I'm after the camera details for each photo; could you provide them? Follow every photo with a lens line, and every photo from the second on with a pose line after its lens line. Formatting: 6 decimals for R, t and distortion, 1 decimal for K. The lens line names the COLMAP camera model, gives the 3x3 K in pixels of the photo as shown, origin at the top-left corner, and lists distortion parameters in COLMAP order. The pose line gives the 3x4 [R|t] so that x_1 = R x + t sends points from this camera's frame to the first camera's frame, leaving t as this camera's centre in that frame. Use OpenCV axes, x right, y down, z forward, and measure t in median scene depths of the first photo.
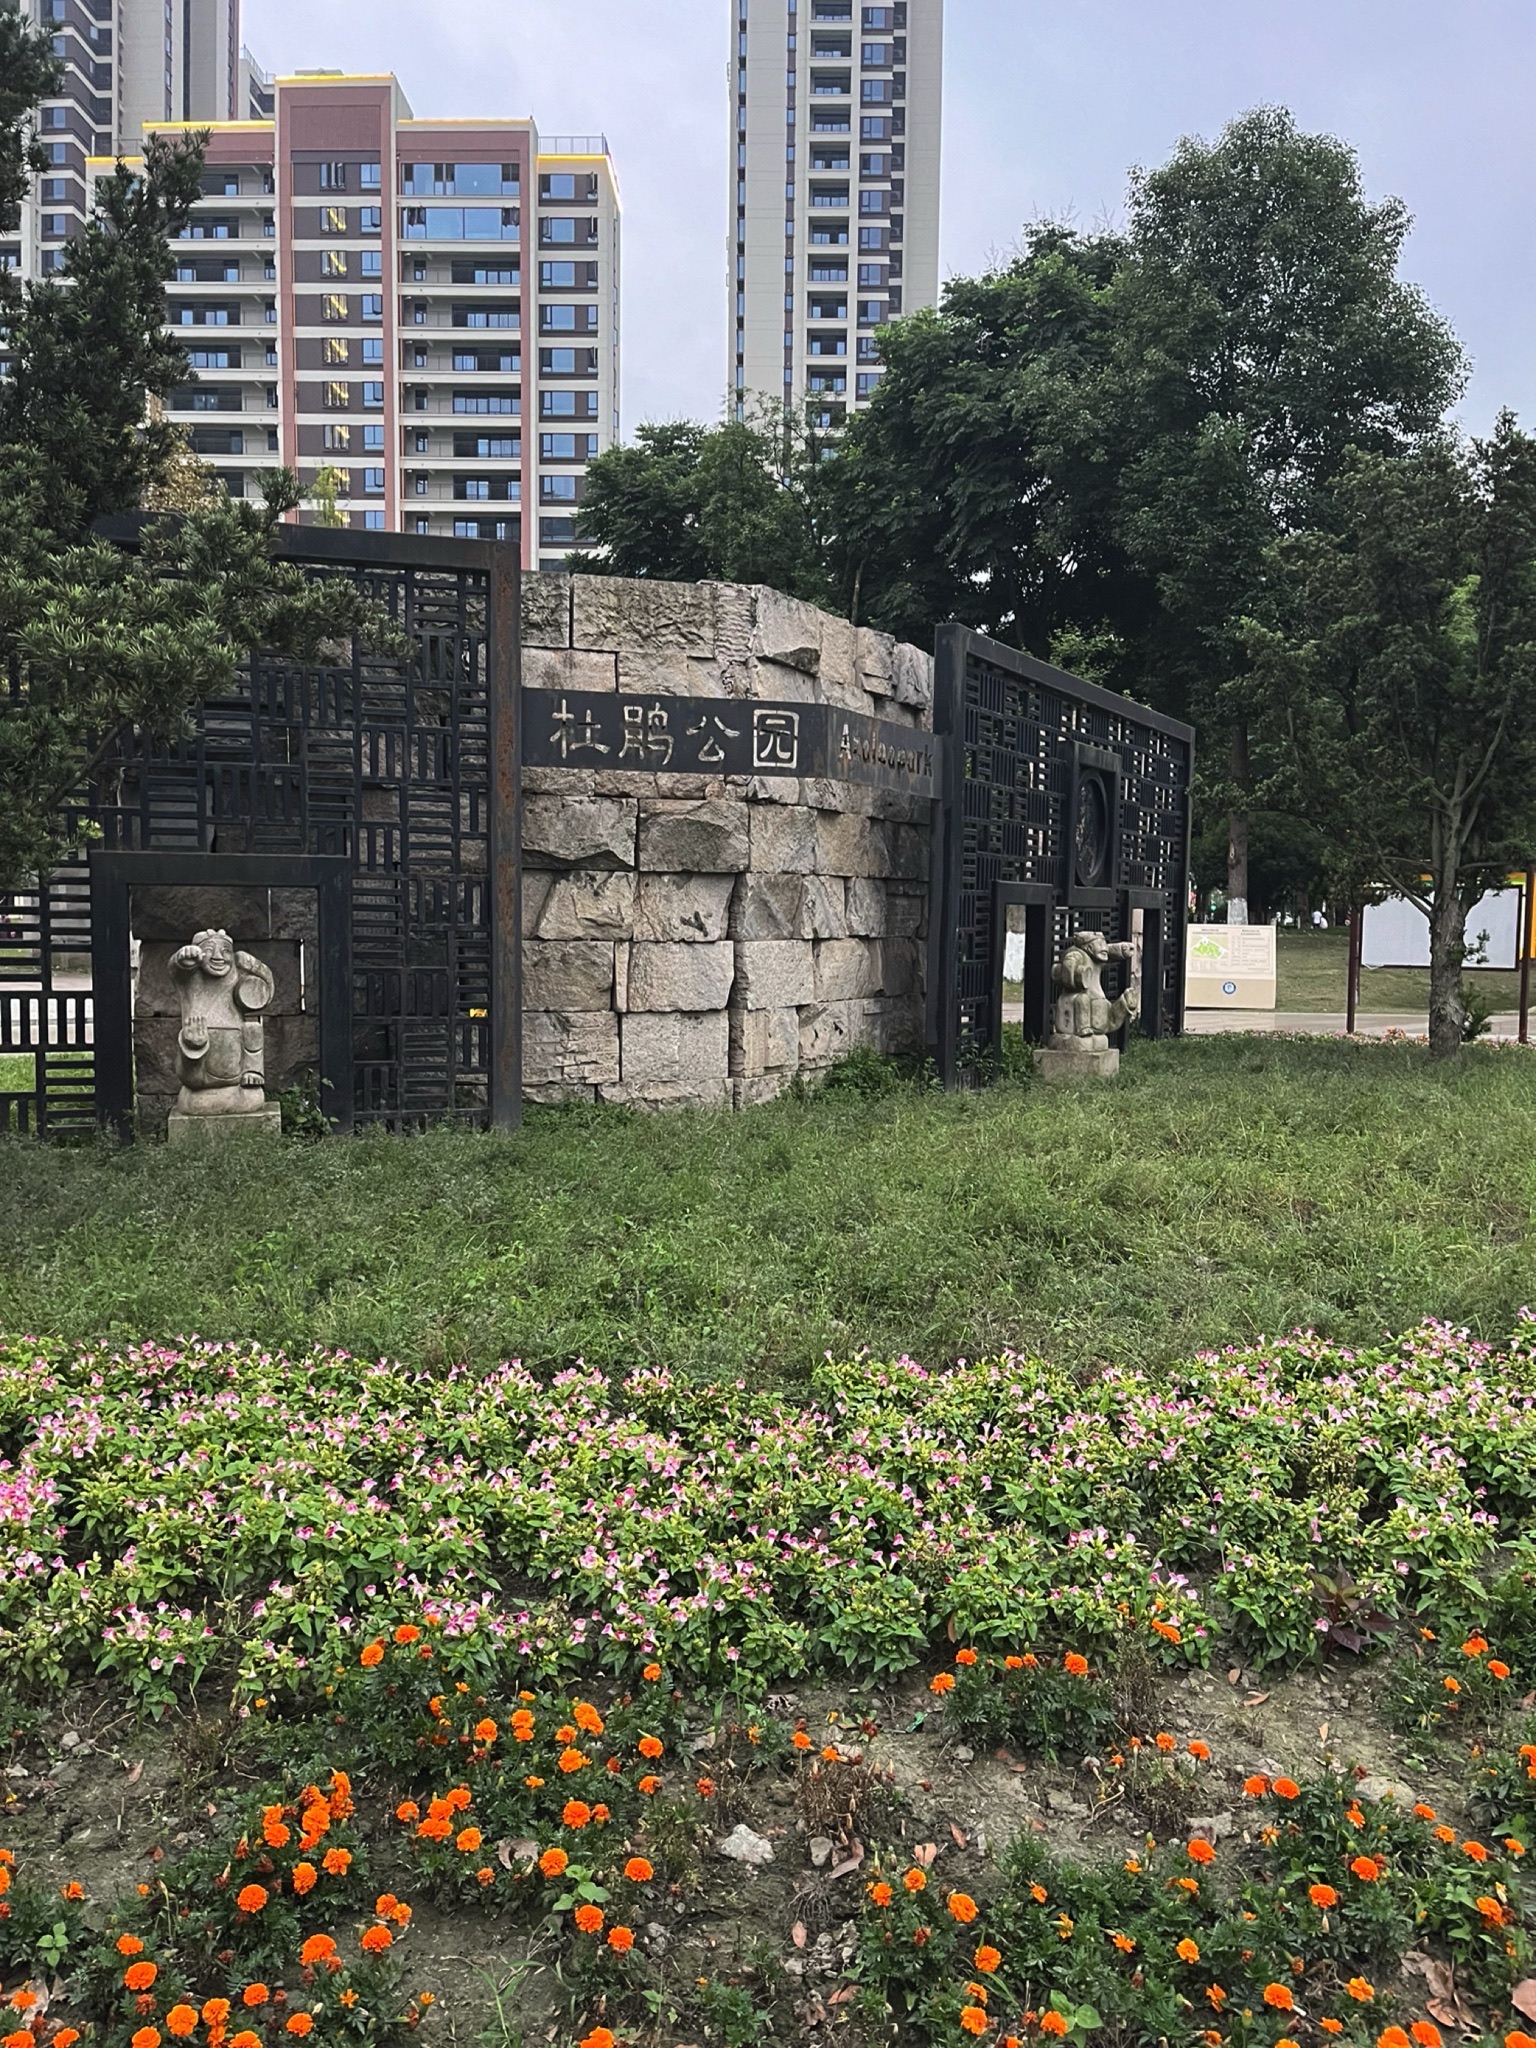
lens RADIAL K [[1554.7, 0, 768.0], [0, 1554.7, 1024.0], [0, 0, 1]] dist [0.066105, -0.079805]
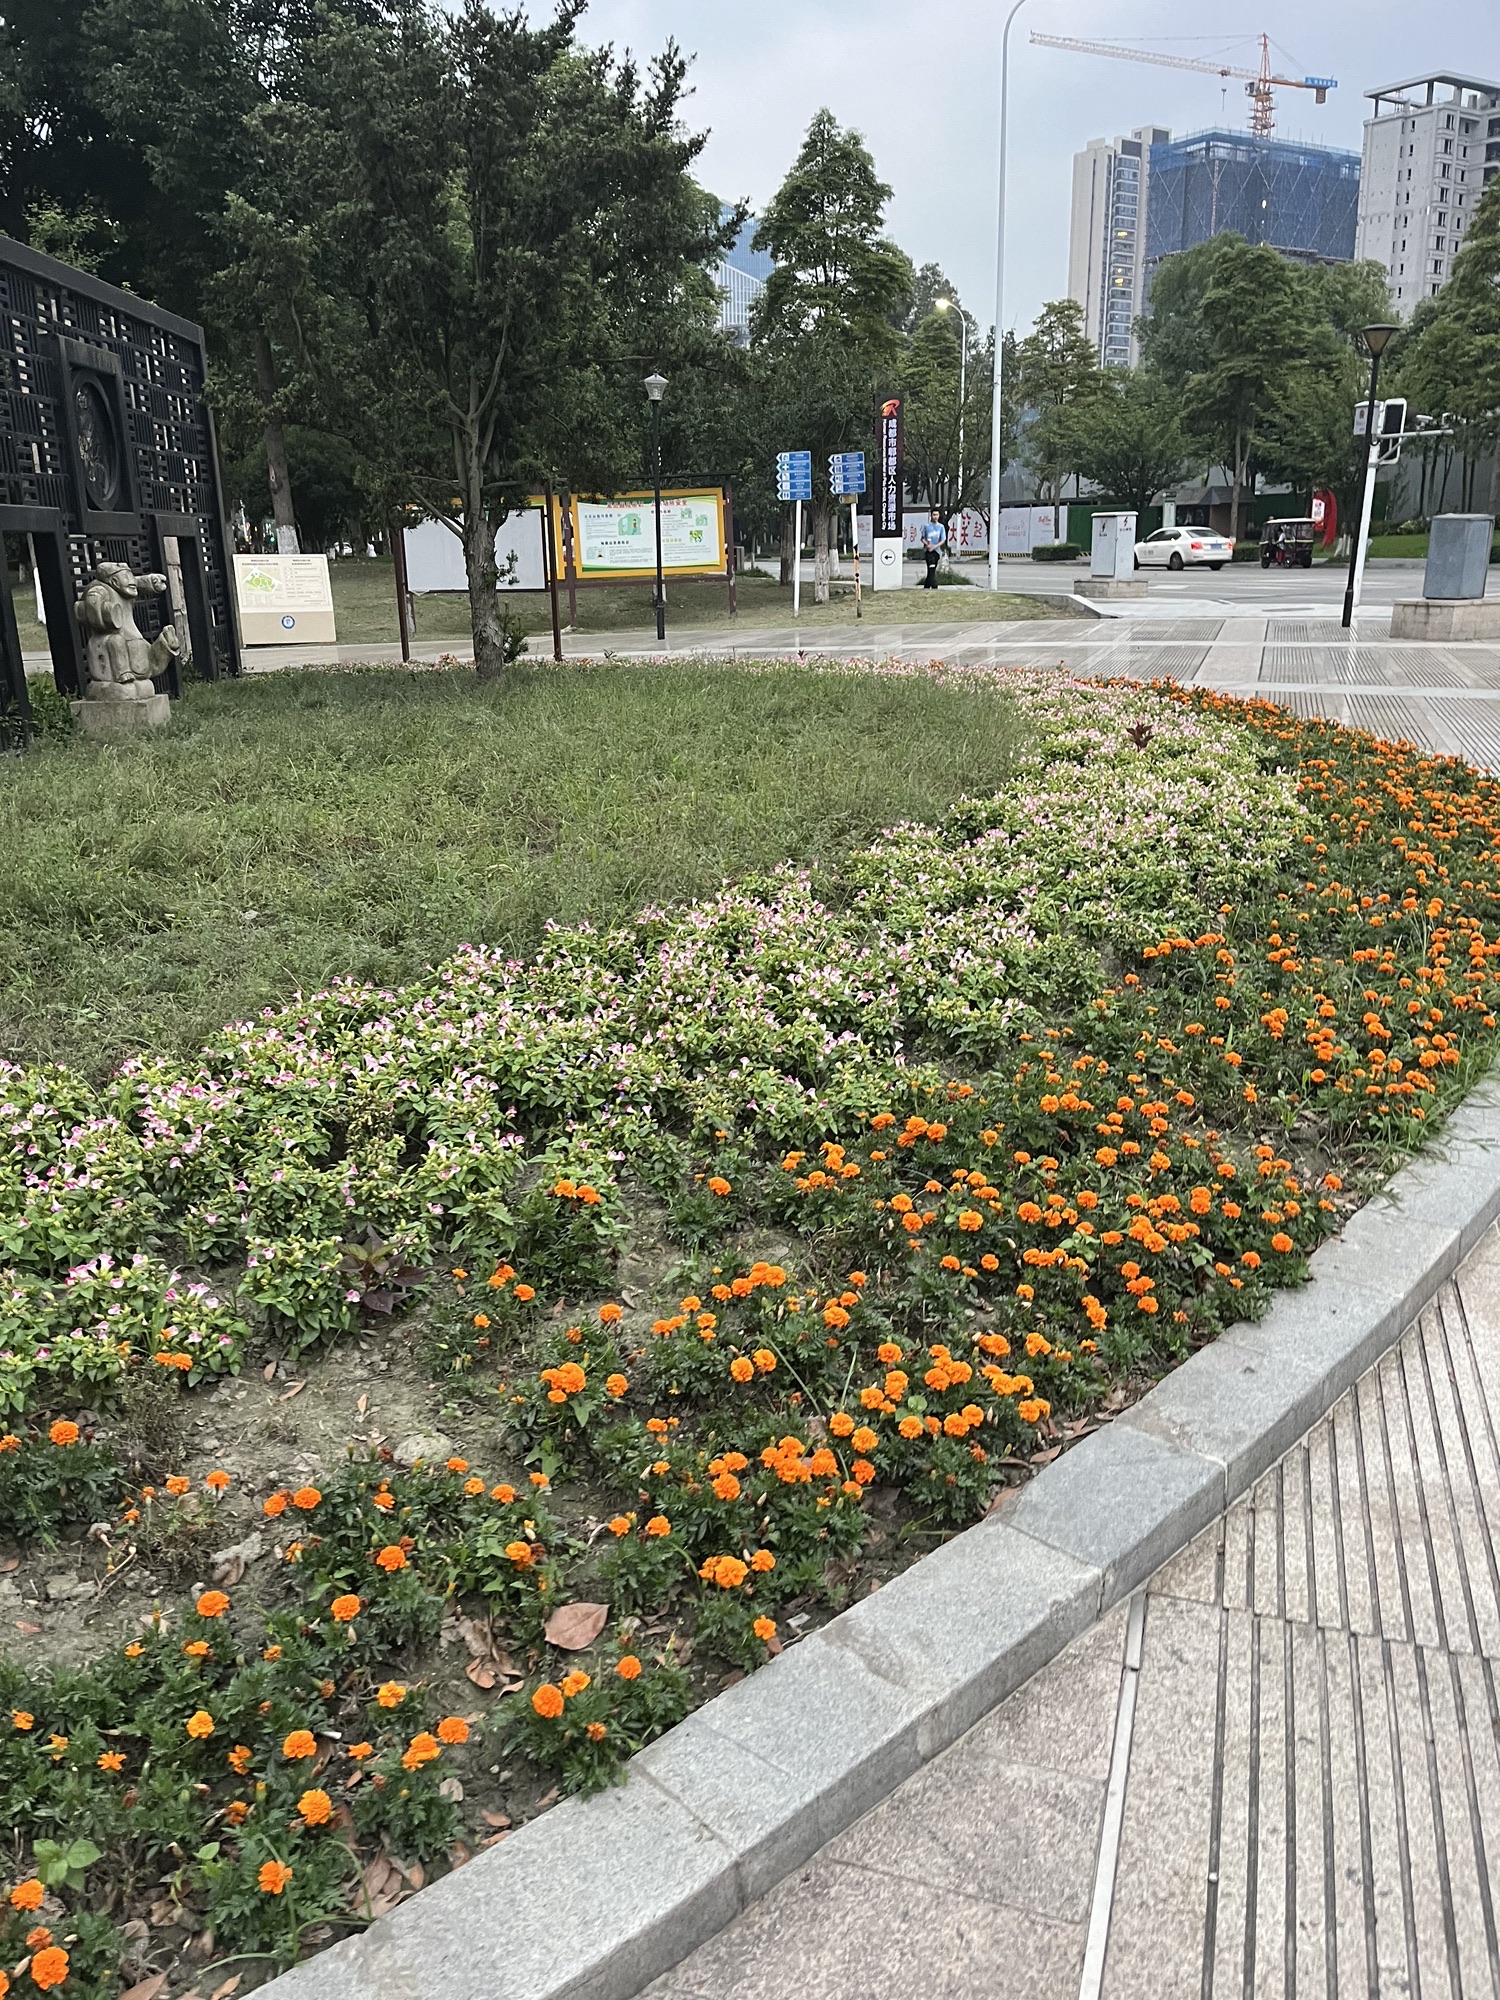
lens RADIAL K [[1518.2, 0, 750.0], [0, 1518.2, 1000.0], [0, 0, 1]] dist [0.066105, -0.079805]
pose [[0.844678, -0.177478, 0.504996, 0.089623], [0.064259, 0.970231, 0.233501, 0.007249], [-0.531404, -0.164783, 0.830937, 0.102710]]
